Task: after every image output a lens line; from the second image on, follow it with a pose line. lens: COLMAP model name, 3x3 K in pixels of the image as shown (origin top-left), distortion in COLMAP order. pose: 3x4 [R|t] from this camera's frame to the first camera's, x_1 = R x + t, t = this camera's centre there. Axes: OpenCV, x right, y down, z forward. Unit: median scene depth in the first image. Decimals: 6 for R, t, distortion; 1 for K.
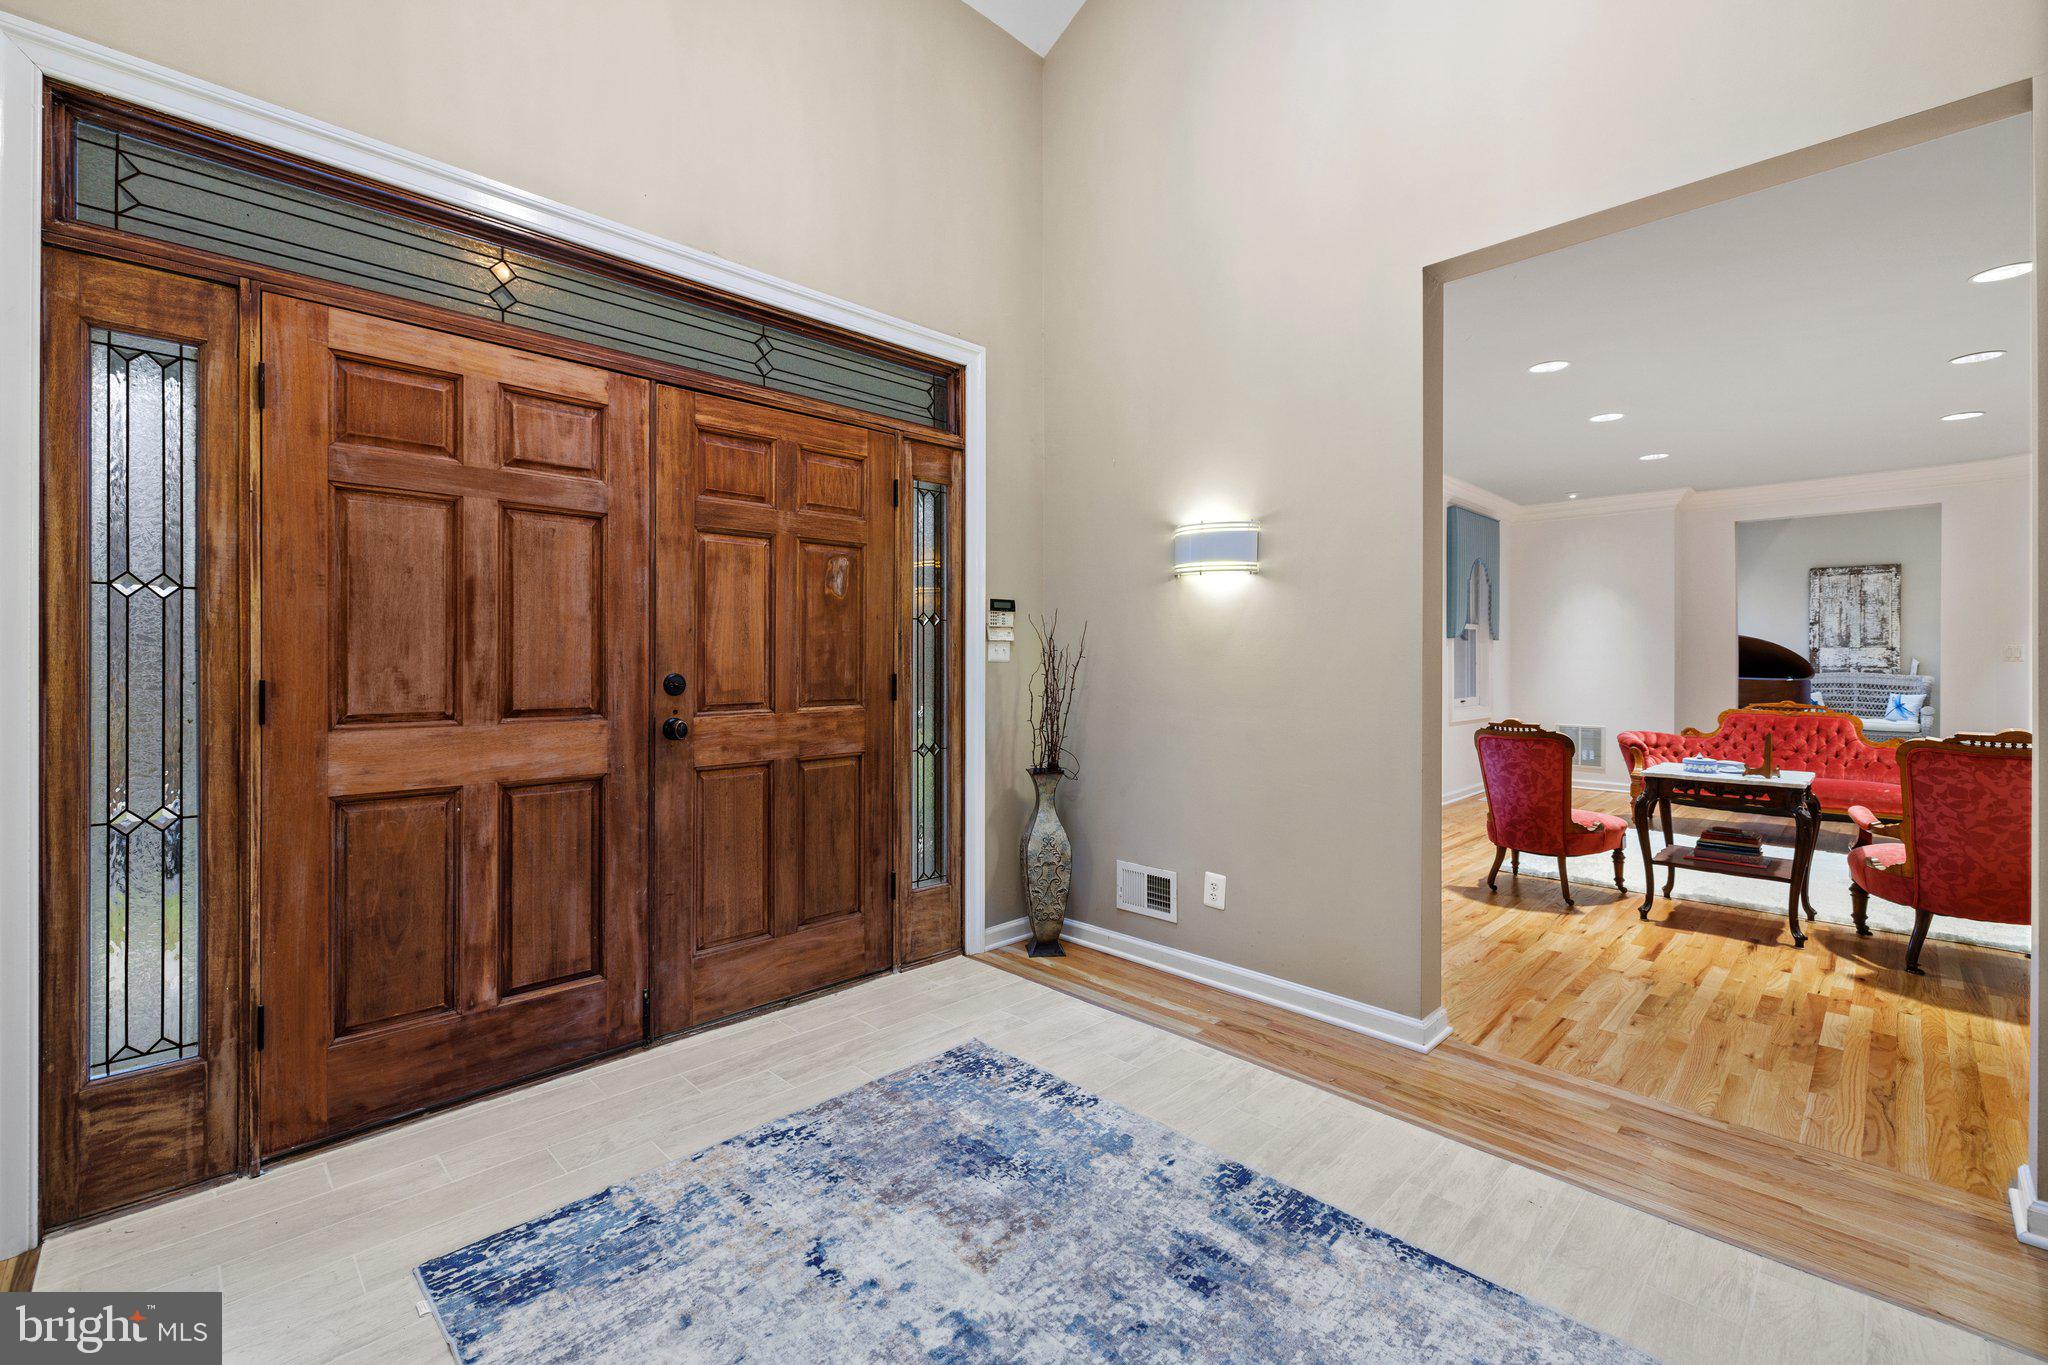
lens RADIAL K [[873.0, 0, 997.1], [0, 873.0, 663.2], [0, 0, 1]] dist [-0.000784, -0.000004]
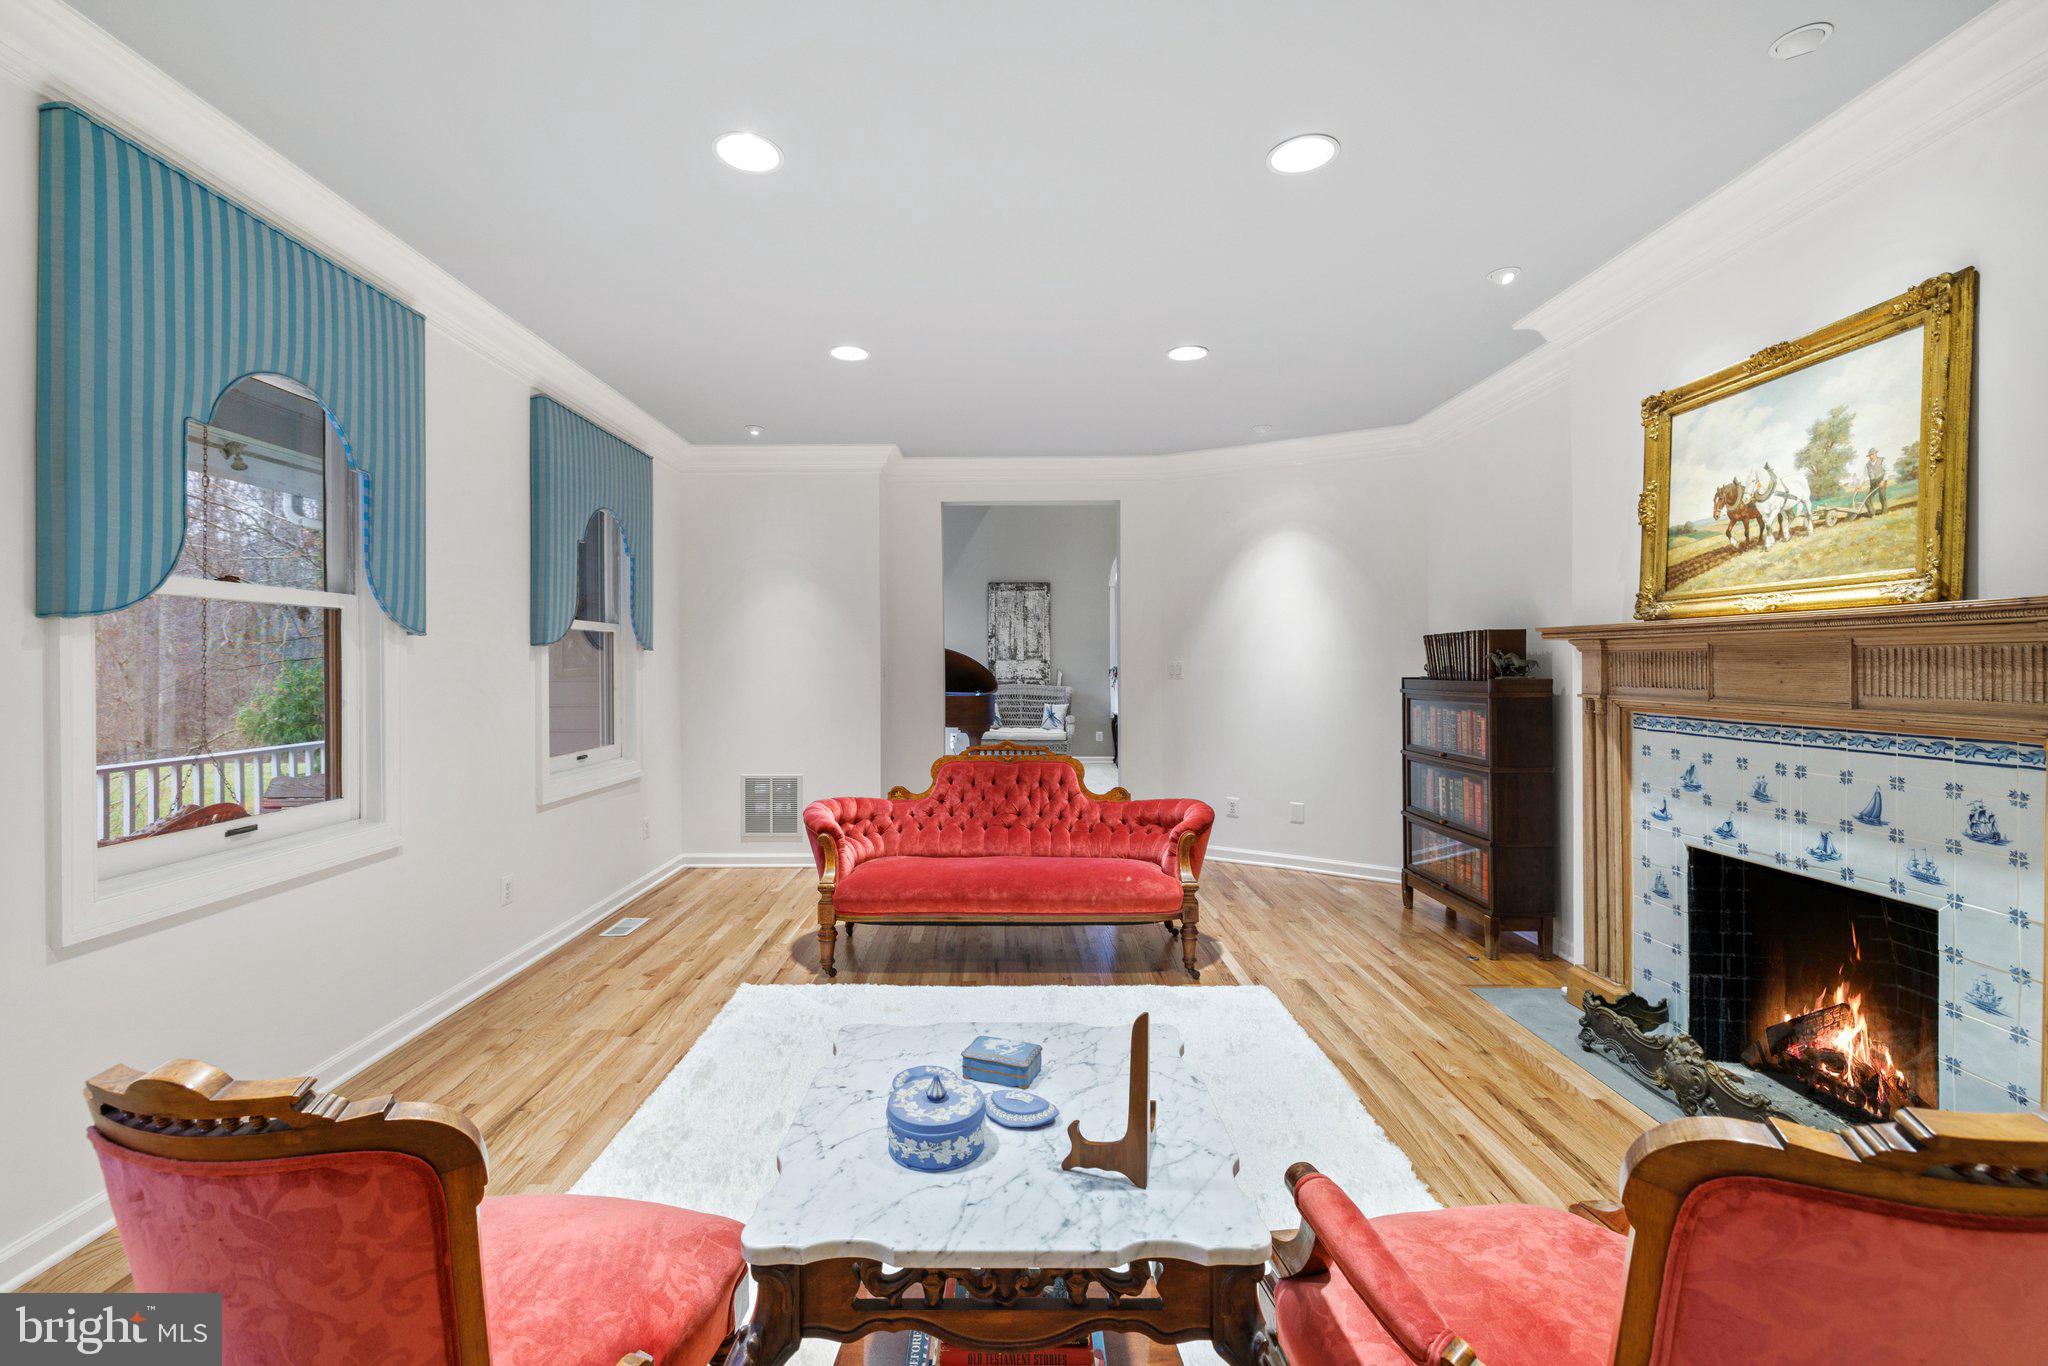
lens RADIAL K [[873.0, 0, 997.1], [0, 873.0, 663.7], [0, 0, 1]] dist [-0.000784, -0.000004]
pose [[0.705588, -0.001049, 0.708622, 0.266494], [0.006721, 0.999964, -0.005211, -0.010308], [-0.708591, 0.008439, 0.705569, 0.337643]]
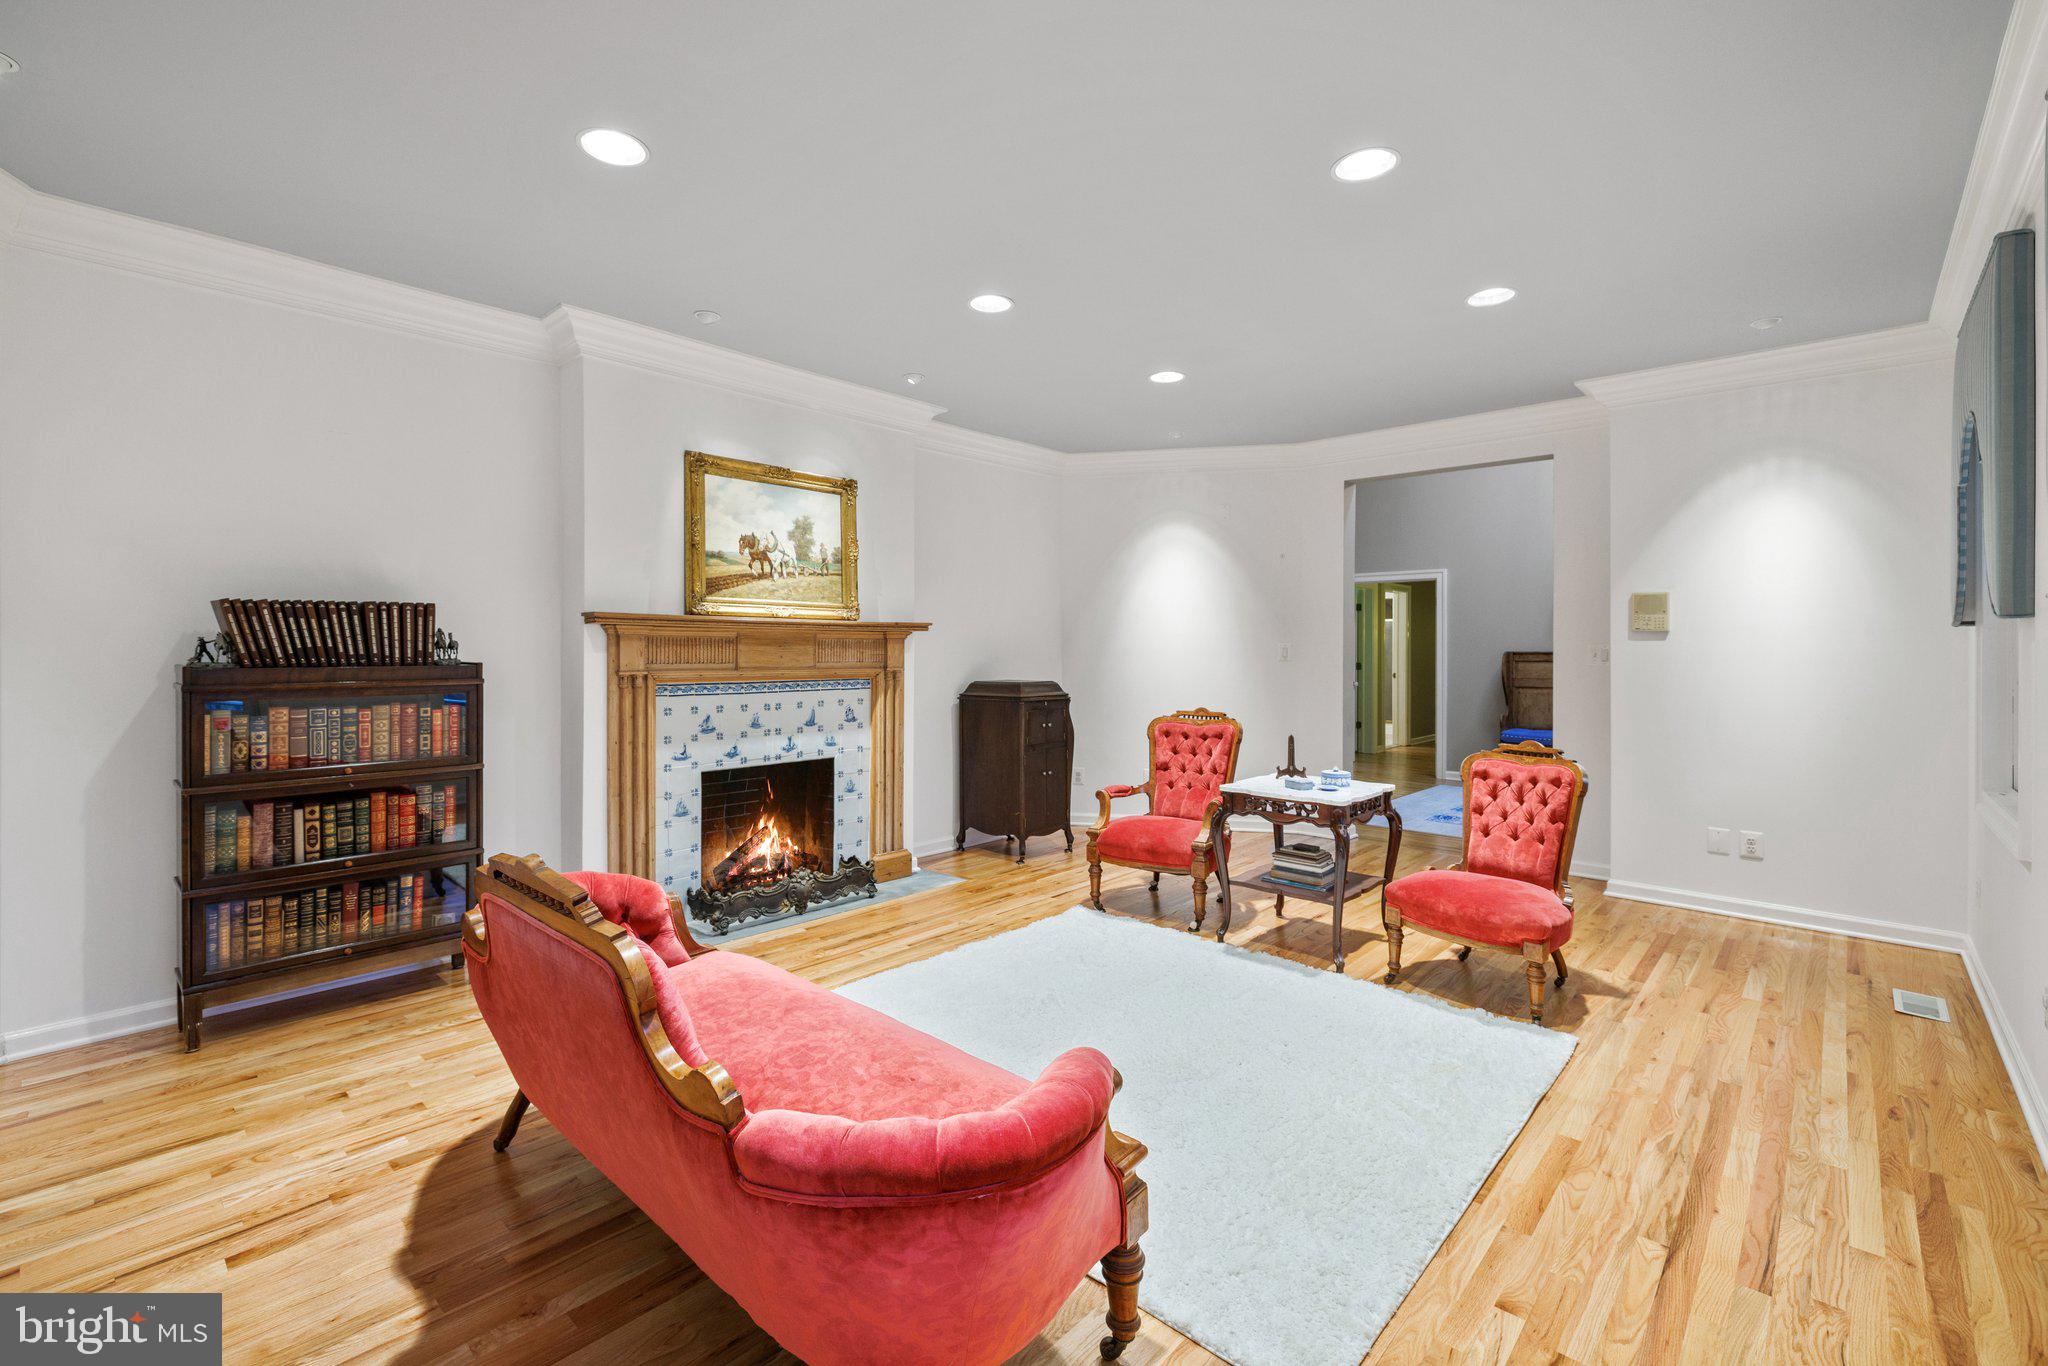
lens RADIAL K [[873.0, 0, 997.1], [0, 873.0, 663.7], [0, 0, 1]] dist [-0.000784, -0.000004]
pose [[-0.999399, -0.000448, -0.034653, 0.368296], [-0.001164, 0.999786, 0.020656, -0.010485], [0.034636, 0.020684, -0.999186, 0.535090]]
